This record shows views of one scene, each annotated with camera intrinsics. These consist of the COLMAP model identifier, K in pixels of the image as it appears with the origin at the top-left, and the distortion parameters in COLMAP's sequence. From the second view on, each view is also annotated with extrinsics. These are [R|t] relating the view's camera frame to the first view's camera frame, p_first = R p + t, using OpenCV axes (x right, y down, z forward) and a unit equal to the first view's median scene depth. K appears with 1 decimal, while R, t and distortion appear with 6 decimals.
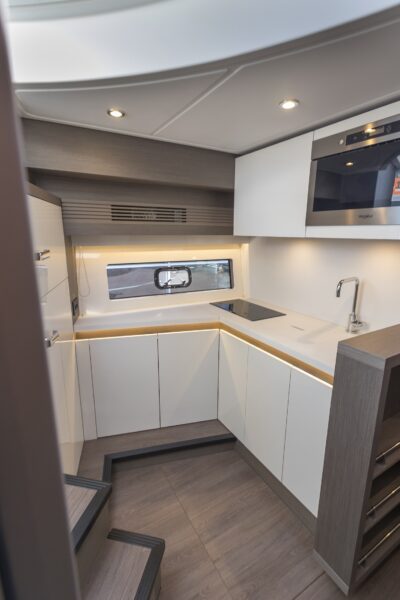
lens RADIAL K [[282.4, 0, 199.5], [0, 282.4, 299.2], [0, 0, 1]] dist [-0.006455, 0.001258]
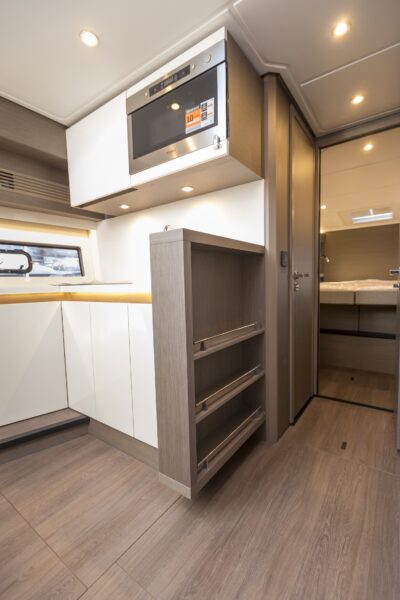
lens RADIAL K [[282.4, 0, 196.9], [0, 282.4, 302.6], [0, 0, 1]] dist [-0.006455, 0.001258]
pose [[0.917028, -0.067542, 0.393061, 0.157785], [0.123975, 0.985005, -0.119980, 0.378837], [-0.379064, 0.158755, 0.911651, 0.006993]]
